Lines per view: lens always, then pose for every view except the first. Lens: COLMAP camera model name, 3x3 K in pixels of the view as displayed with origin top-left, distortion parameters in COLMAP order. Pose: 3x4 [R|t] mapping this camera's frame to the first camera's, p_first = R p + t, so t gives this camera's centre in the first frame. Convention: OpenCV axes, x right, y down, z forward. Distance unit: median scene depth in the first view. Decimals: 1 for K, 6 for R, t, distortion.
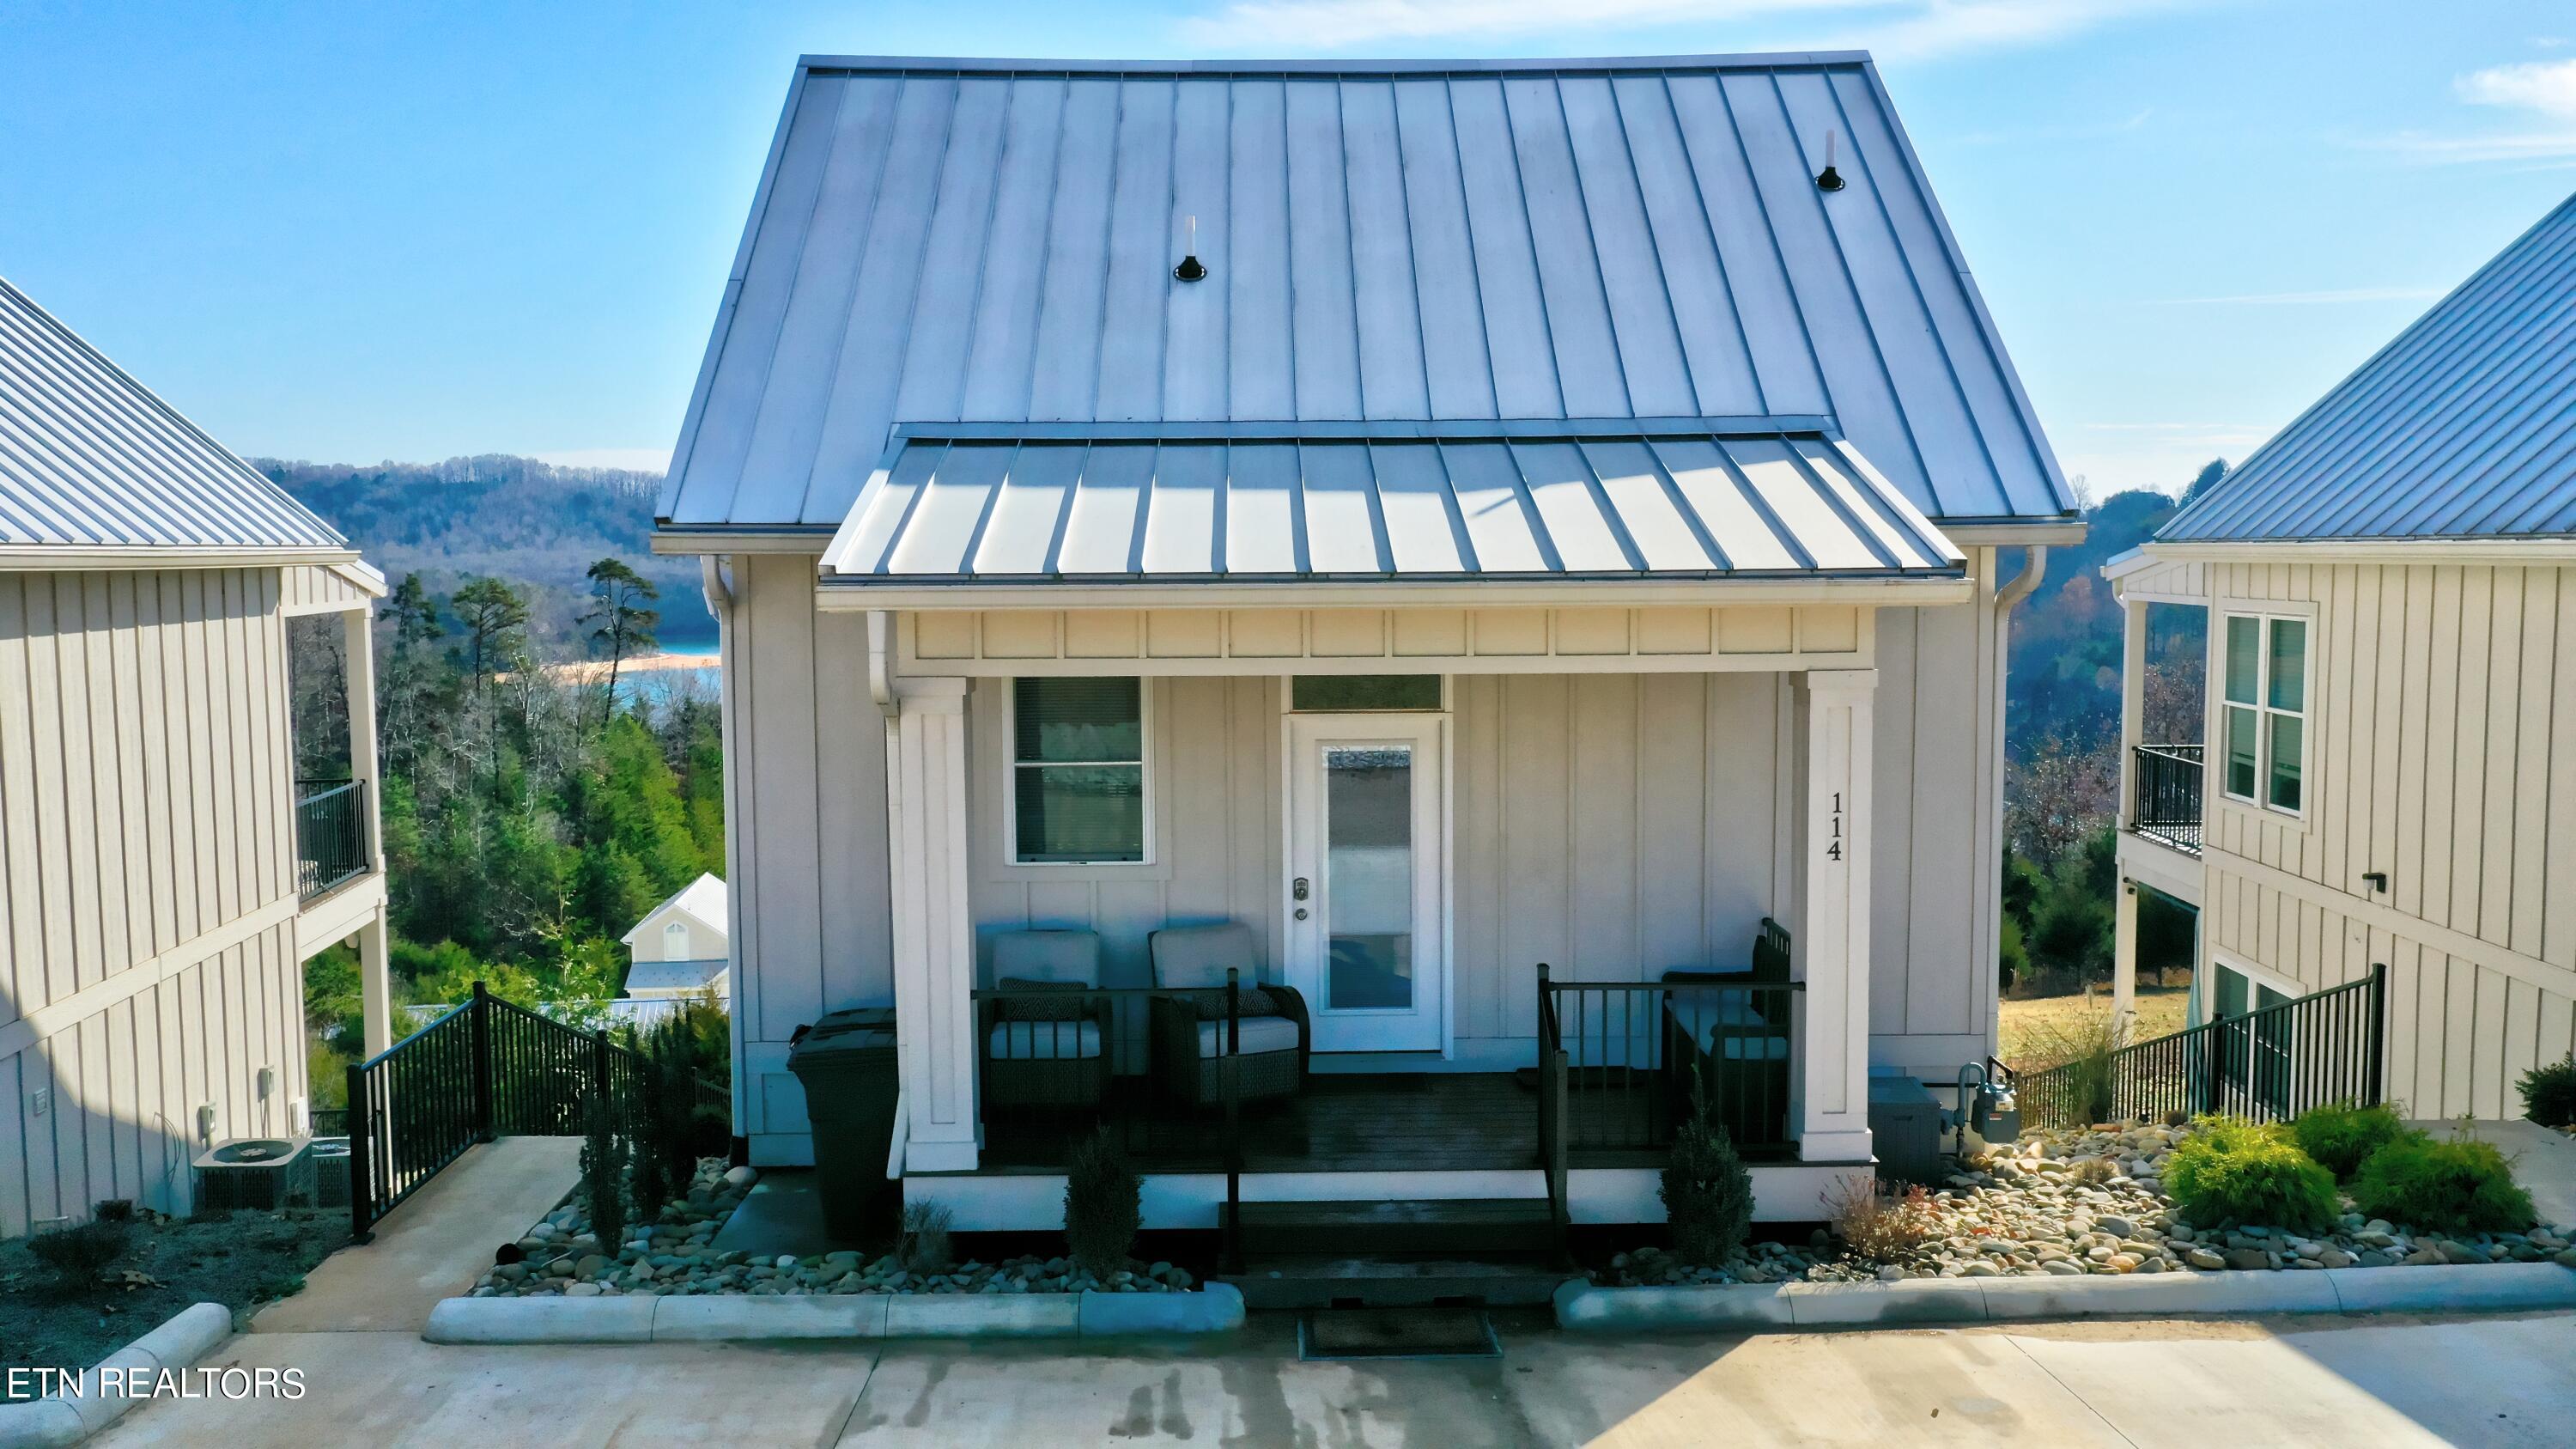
lens RADIAL K [[2041.6, 0, 1288.0], [0, 2041.6, 724.5], [0, 0, 1]] dist [0.011839, -0.001968]
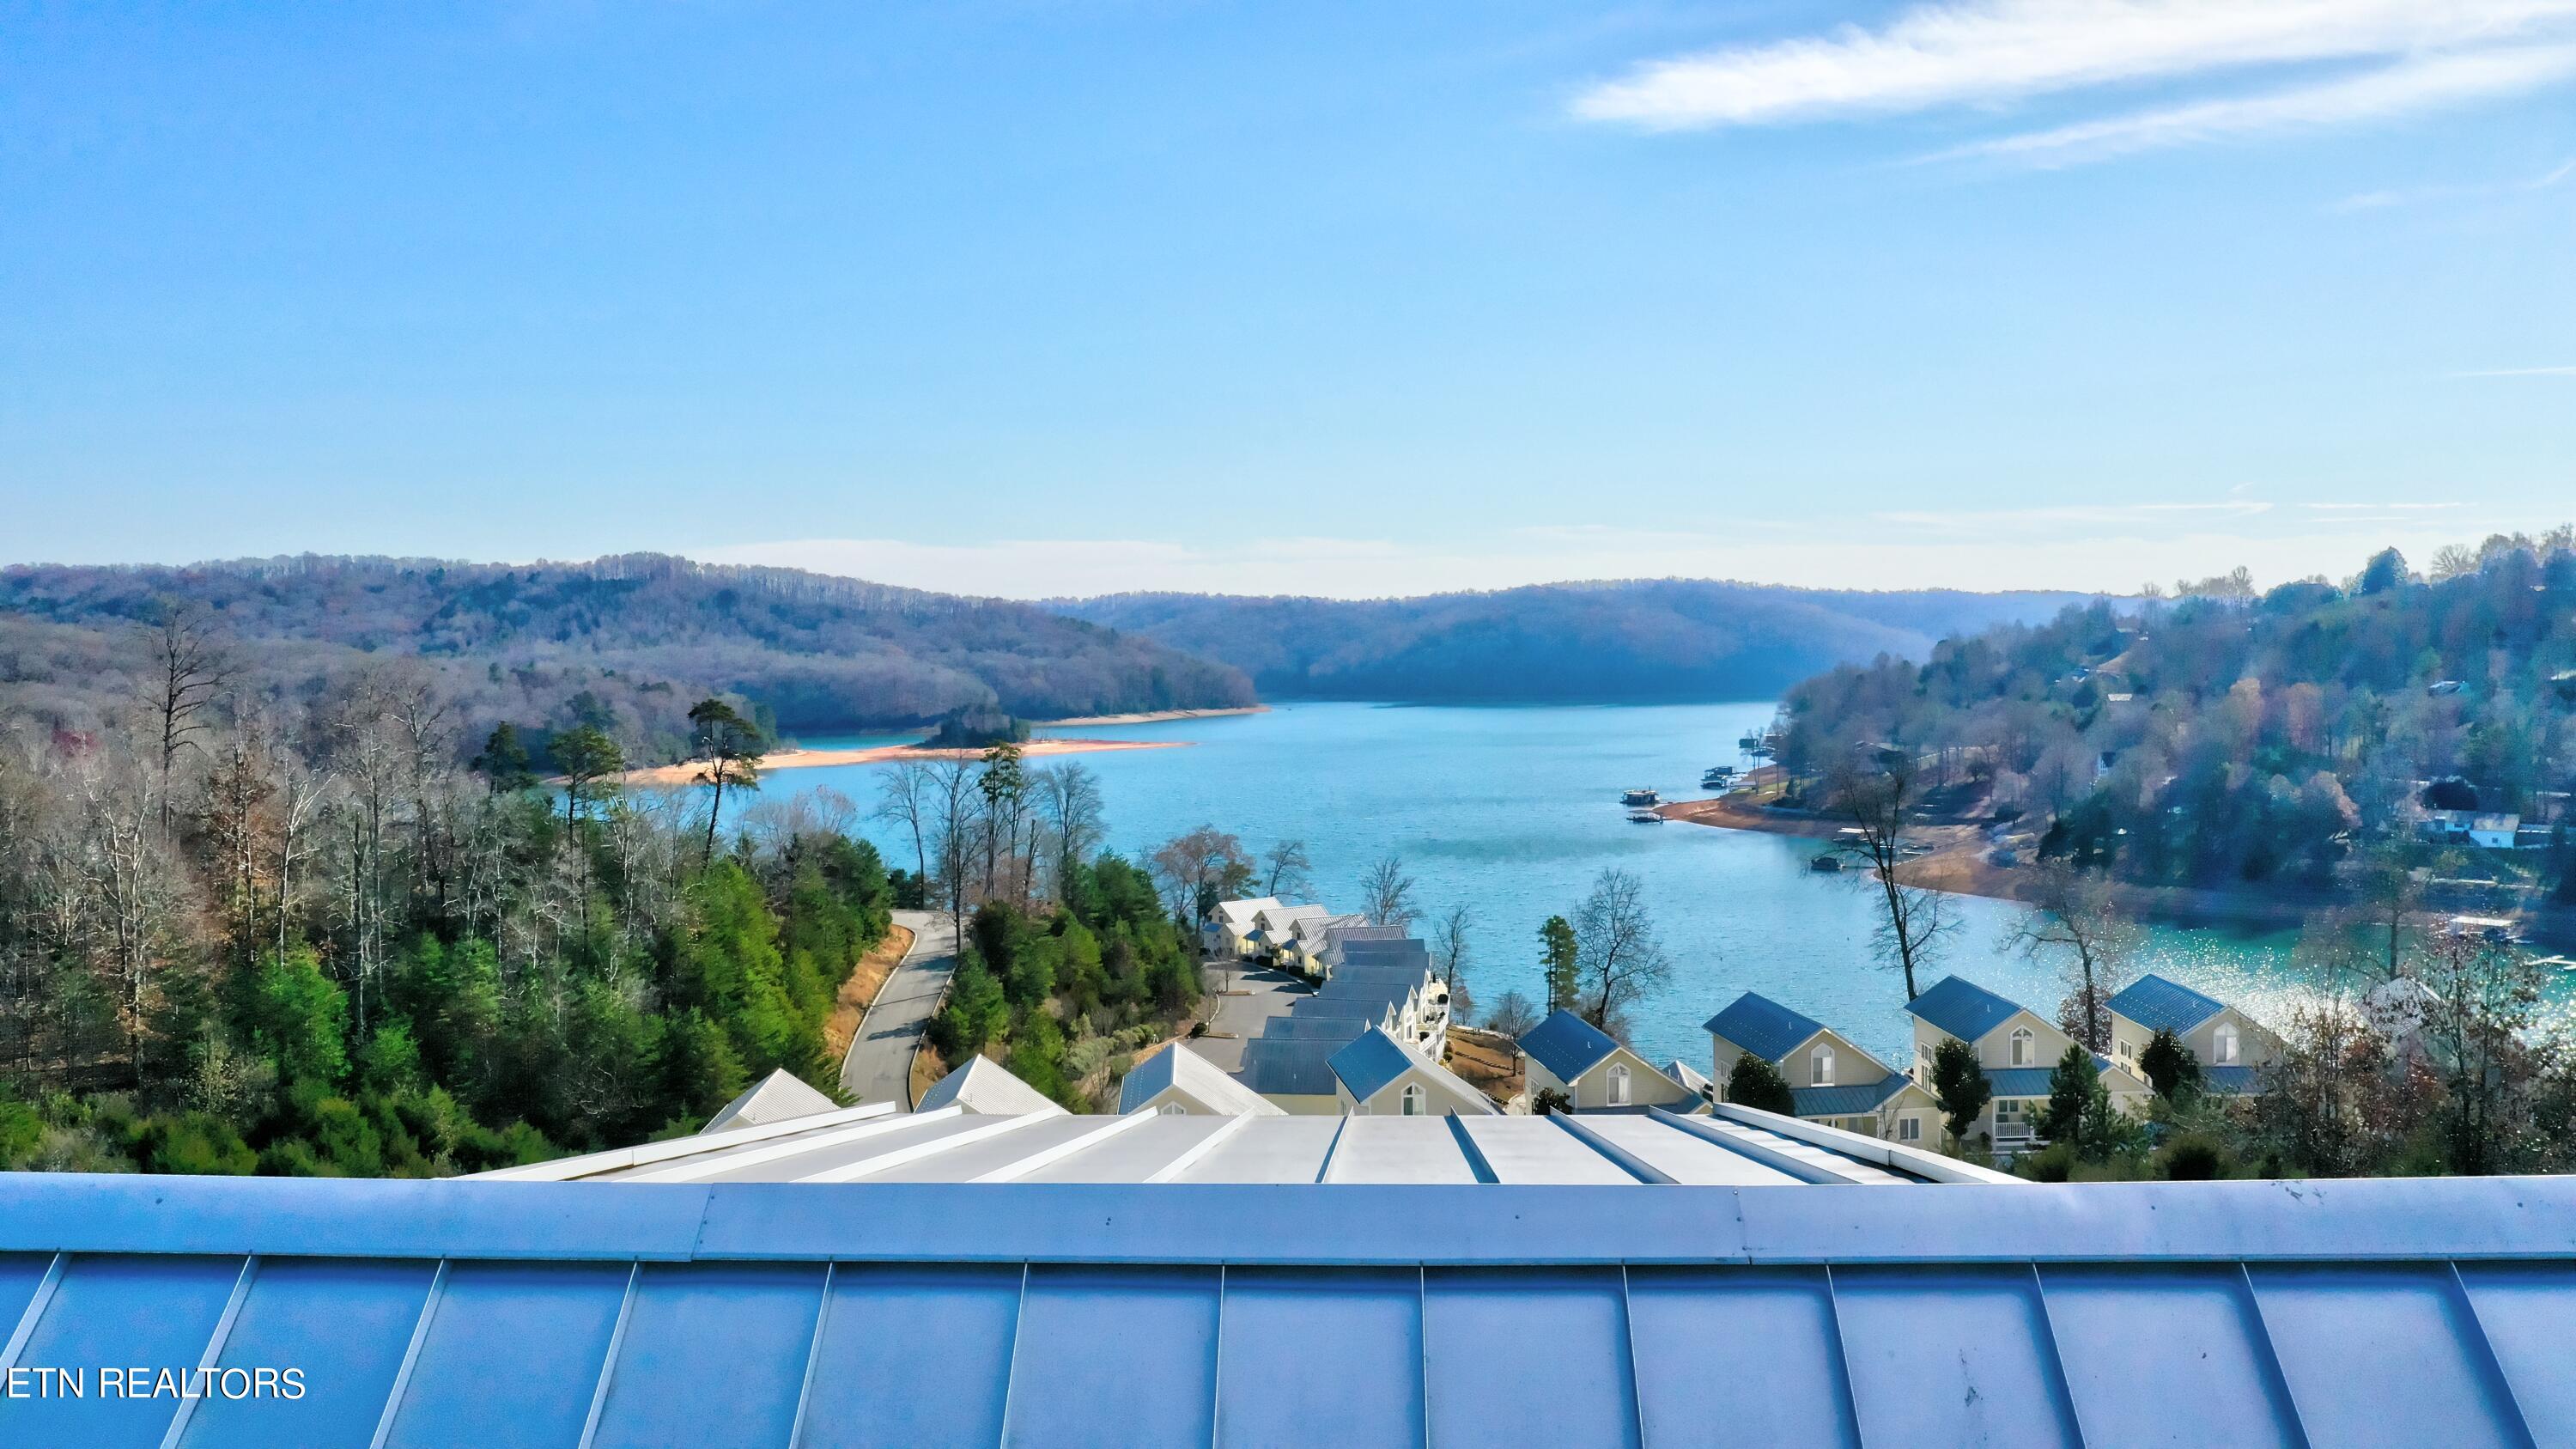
lens RADIAL K [[2041.6, 0, 1288.0], [0, 2041.6, 724.5], [0, 0, 1]] dist [0.011839, -0.001968]
pose [[0.997883, -0.000997, -0.065025, 0.056936], [-0.001806, 0.999072, -0.043040, -0.410975], [0.065008, 0.043066, 0.996955, 0.788191]]
